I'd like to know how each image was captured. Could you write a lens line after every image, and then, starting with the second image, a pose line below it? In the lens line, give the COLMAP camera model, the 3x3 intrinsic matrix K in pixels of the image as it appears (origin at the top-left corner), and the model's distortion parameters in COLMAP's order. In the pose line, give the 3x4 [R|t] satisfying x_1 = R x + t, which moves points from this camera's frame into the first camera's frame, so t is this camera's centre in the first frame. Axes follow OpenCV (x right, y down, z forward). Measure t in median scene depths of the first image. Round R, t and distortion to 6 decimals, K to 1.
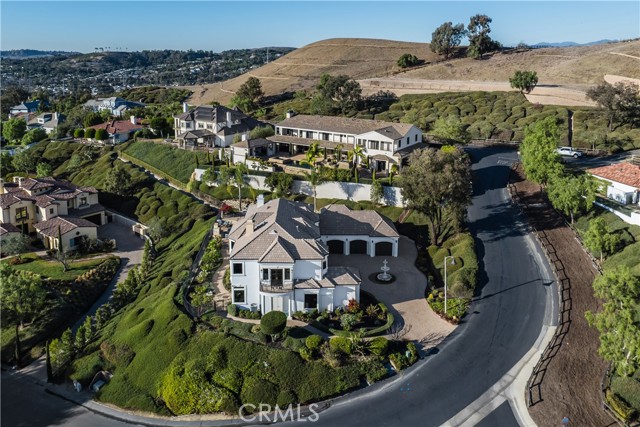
lens RADIAL K [[453.6, 0, 320.0], [0, 453.6, 213.5], [0, 0, 1]] dist [-0.008909, -0.004607]
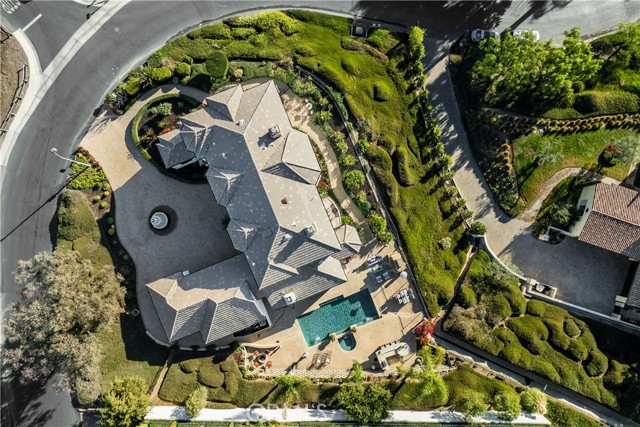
lens RADIAL K [[453.6, 0, 320.0], [0, 453.6, 213.5], [0, 0, 1]] dist [-0.008909, -0.004607]
pose [[-0.939783, 0.341766, -0.001927, -0.211878], [-0.111889, -0.302333, 0.946613, -0.981119], [0.322937, 0.889826, 0.322367, 1.030209]]
